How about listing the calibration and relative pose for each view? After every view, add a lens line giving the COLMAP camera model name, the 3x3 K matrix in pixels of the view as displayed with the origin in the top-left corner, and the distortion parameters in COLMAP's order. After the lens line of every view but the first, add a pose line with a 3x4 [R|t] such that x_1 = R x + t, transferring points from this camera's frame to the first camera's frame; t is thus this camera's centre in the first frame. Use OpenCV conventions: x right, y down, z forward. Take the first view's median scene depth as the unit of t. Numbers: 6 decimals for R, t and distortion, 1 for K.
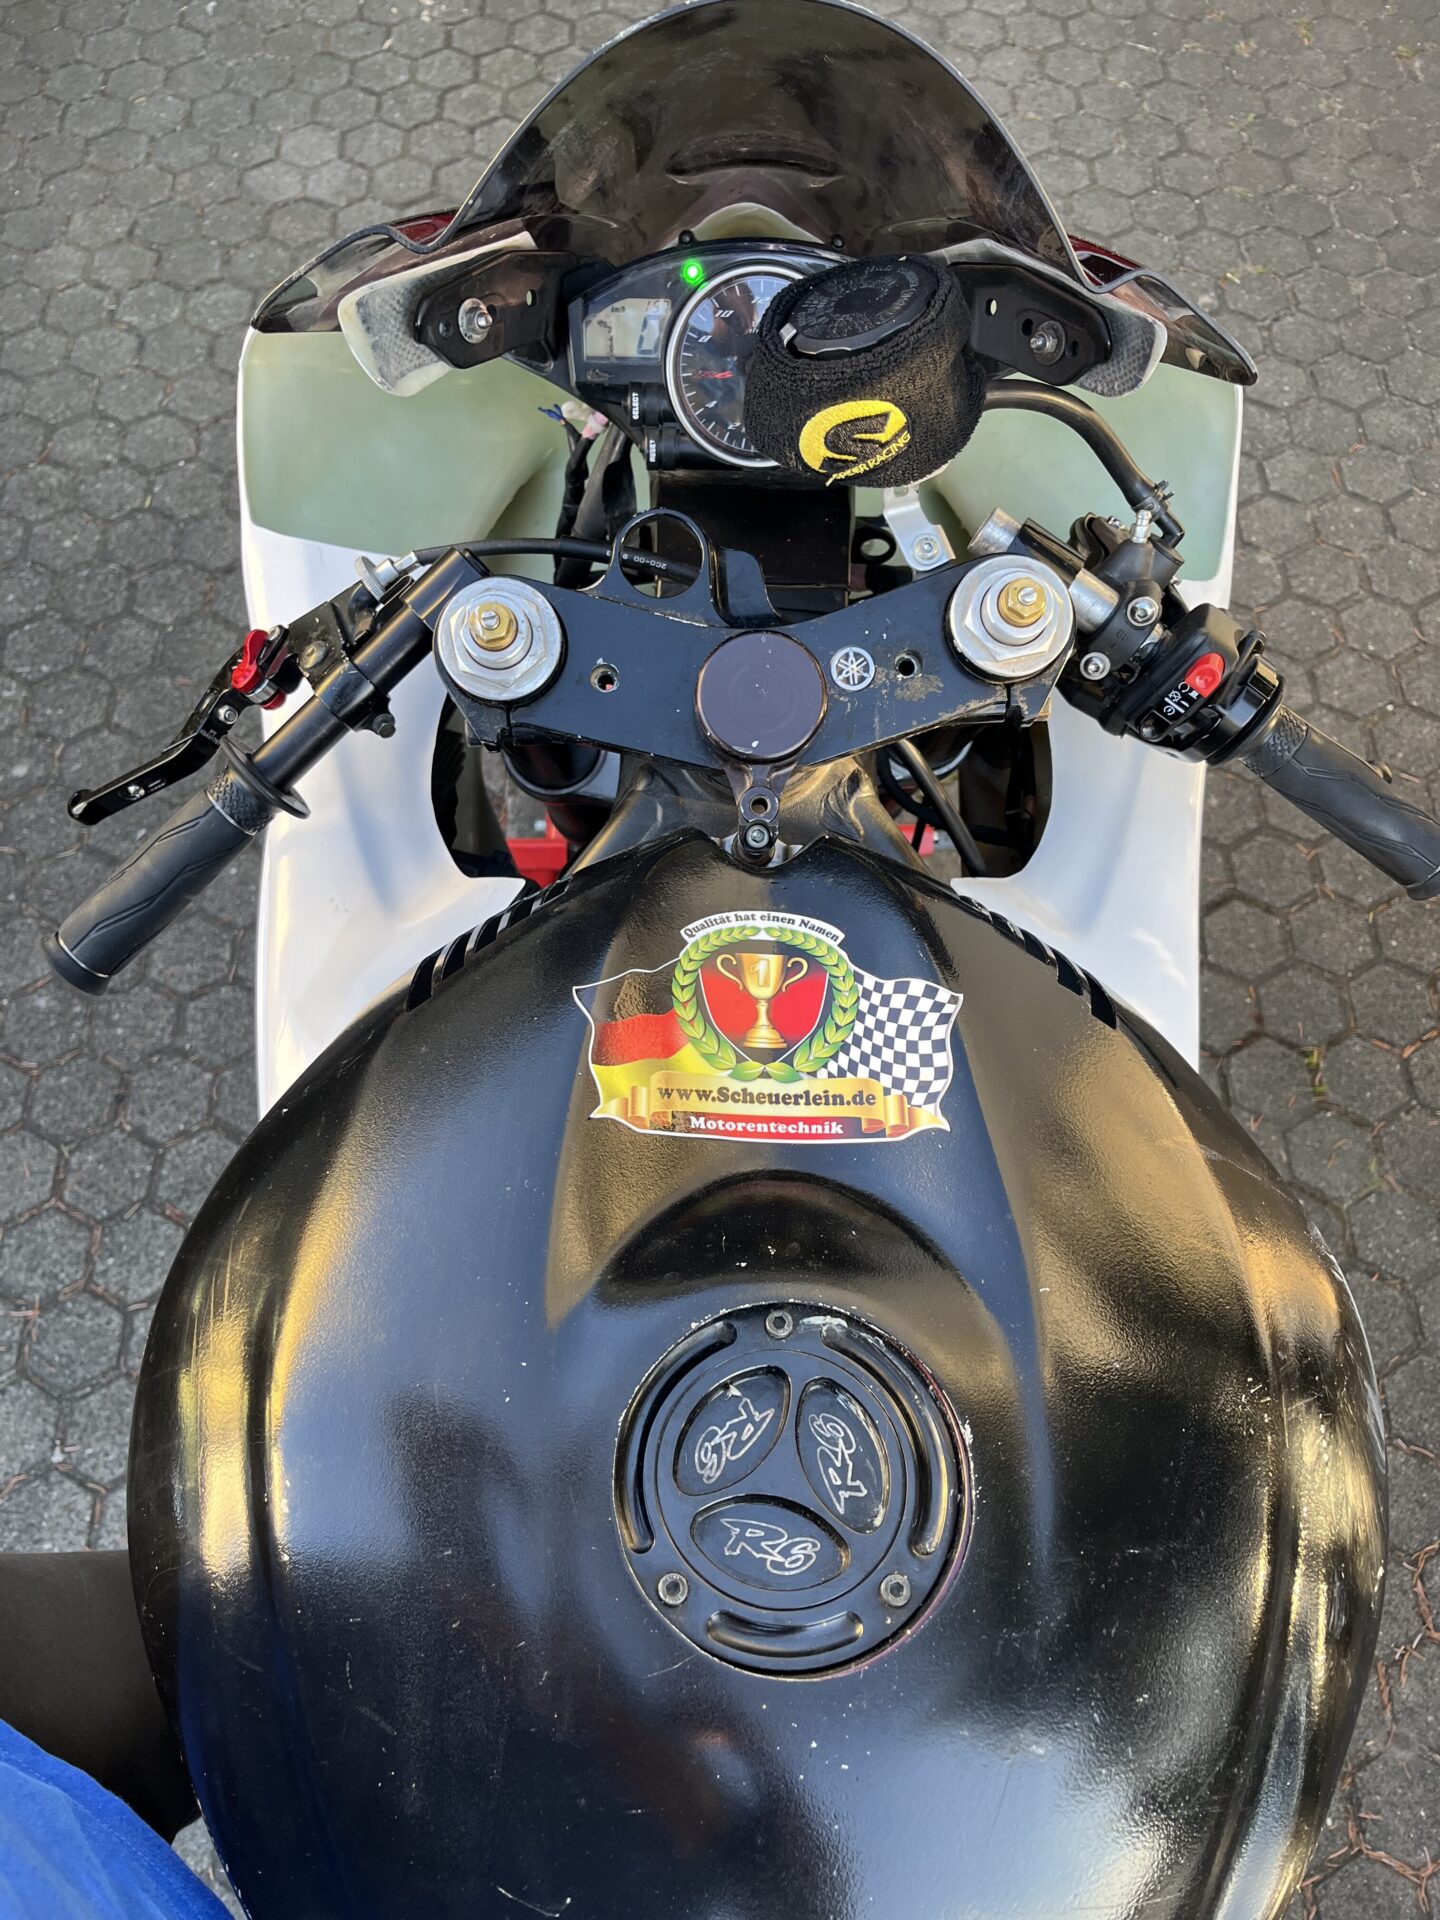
lens RADIAL K [[1436.9, 0, 720.0], [0, 1436.9, 960.0], [0, 0, 1]] dist [0.073539, -0.100241]
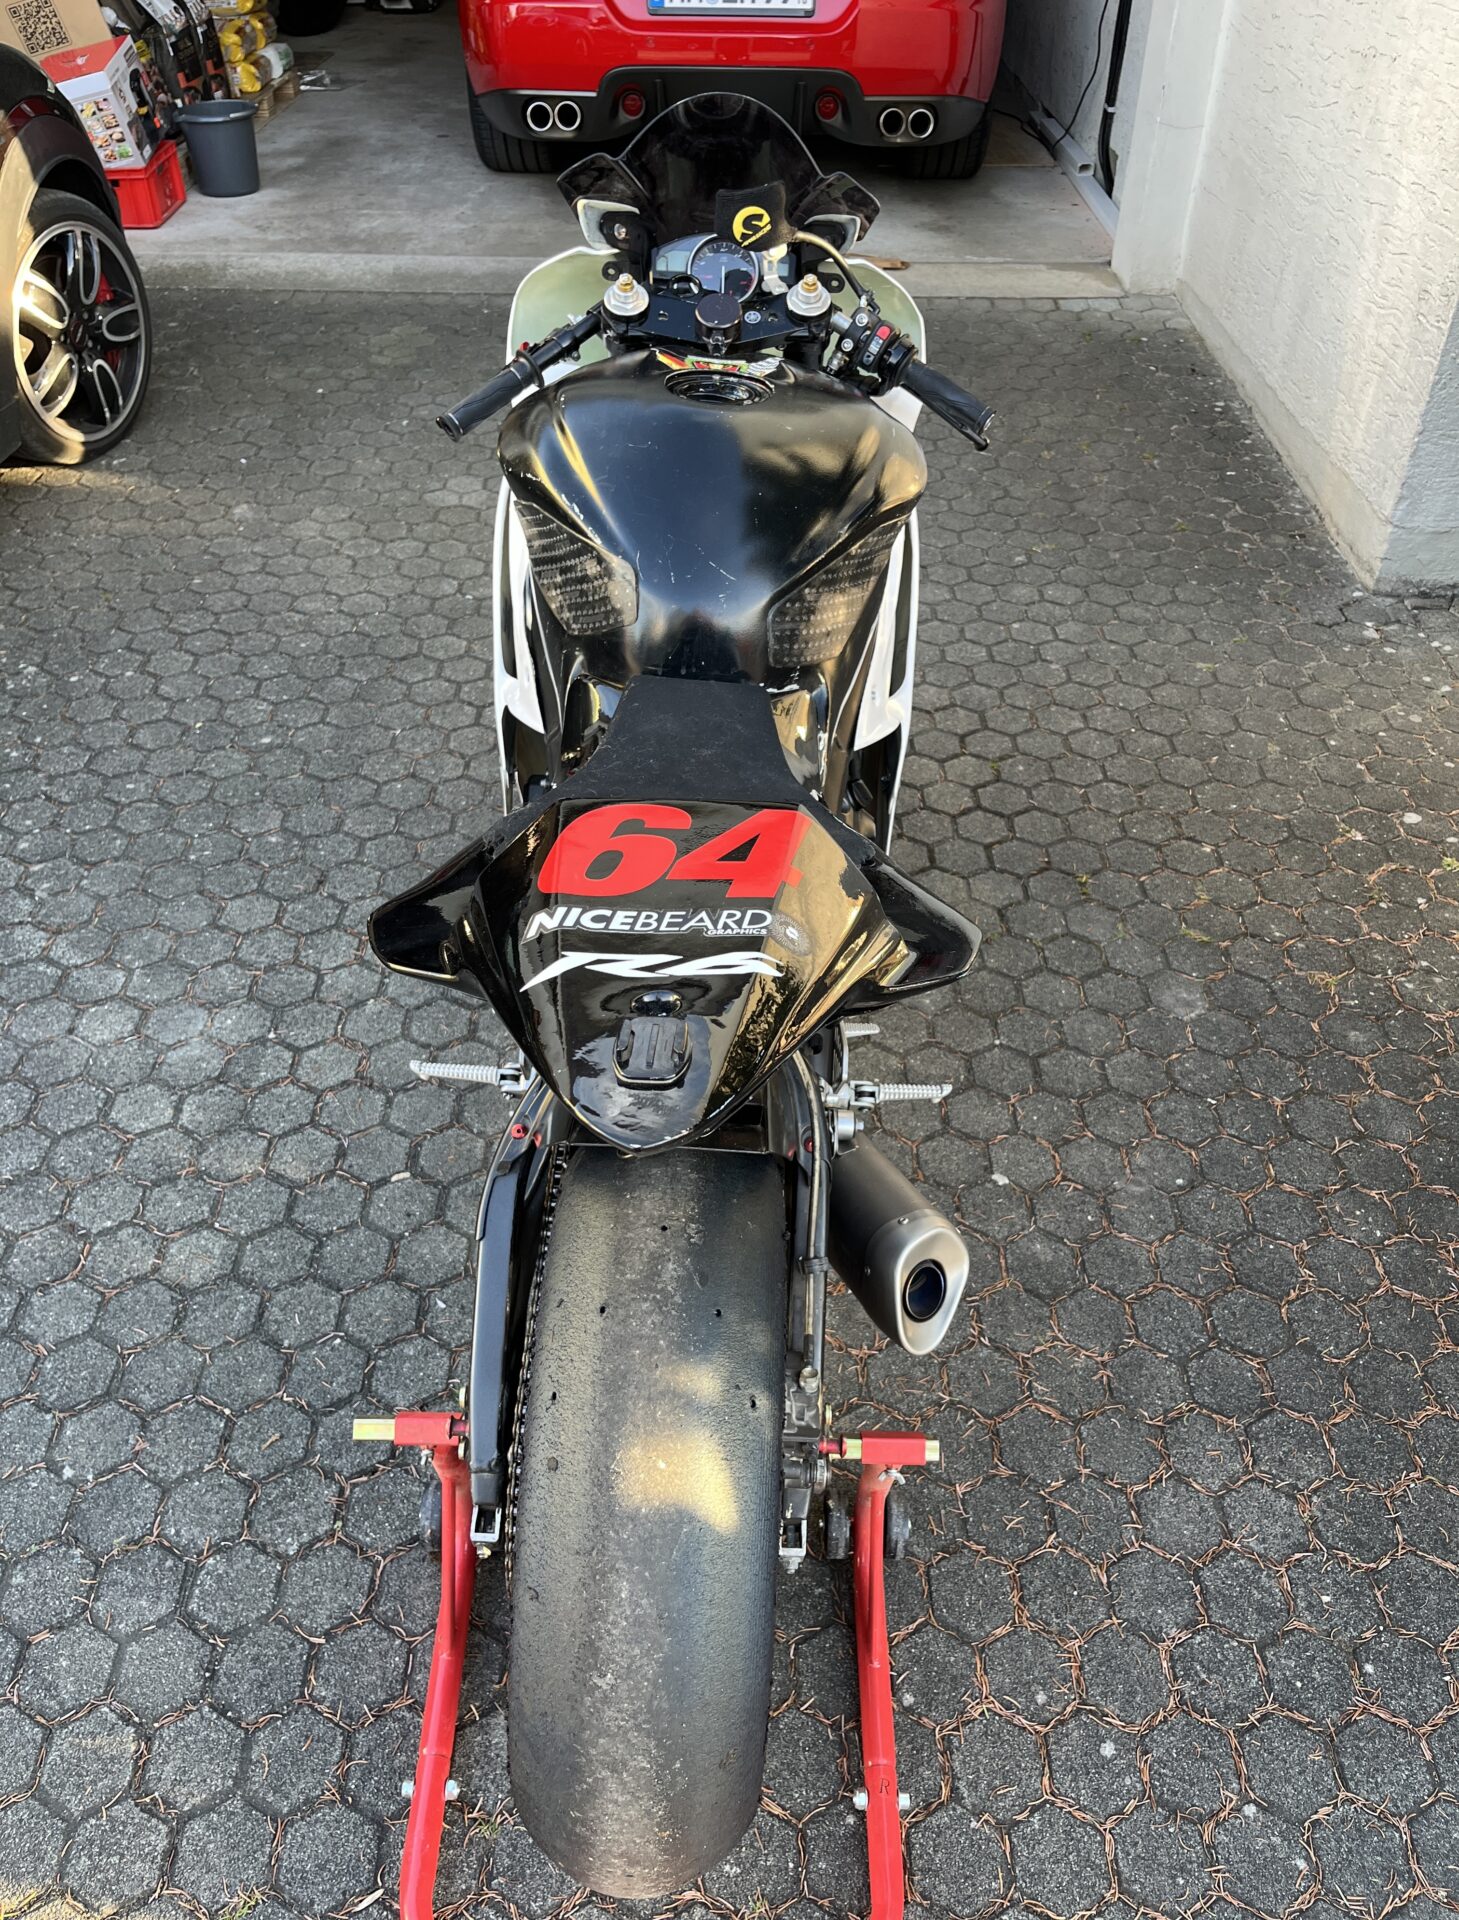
lens RADIAL K [[1474.3, 0, 729.5], [0, 1474.3, 960.0], [0, 0, 1]] dist [0.033365, 0.001105]
pose [[0.999791, 0.020324, 0.002195, 0.021668], [-0.017939, 0.923782, -0.382499, 0.659138], [-0.009802, 0.382380, 0.923953, -0.377584]]
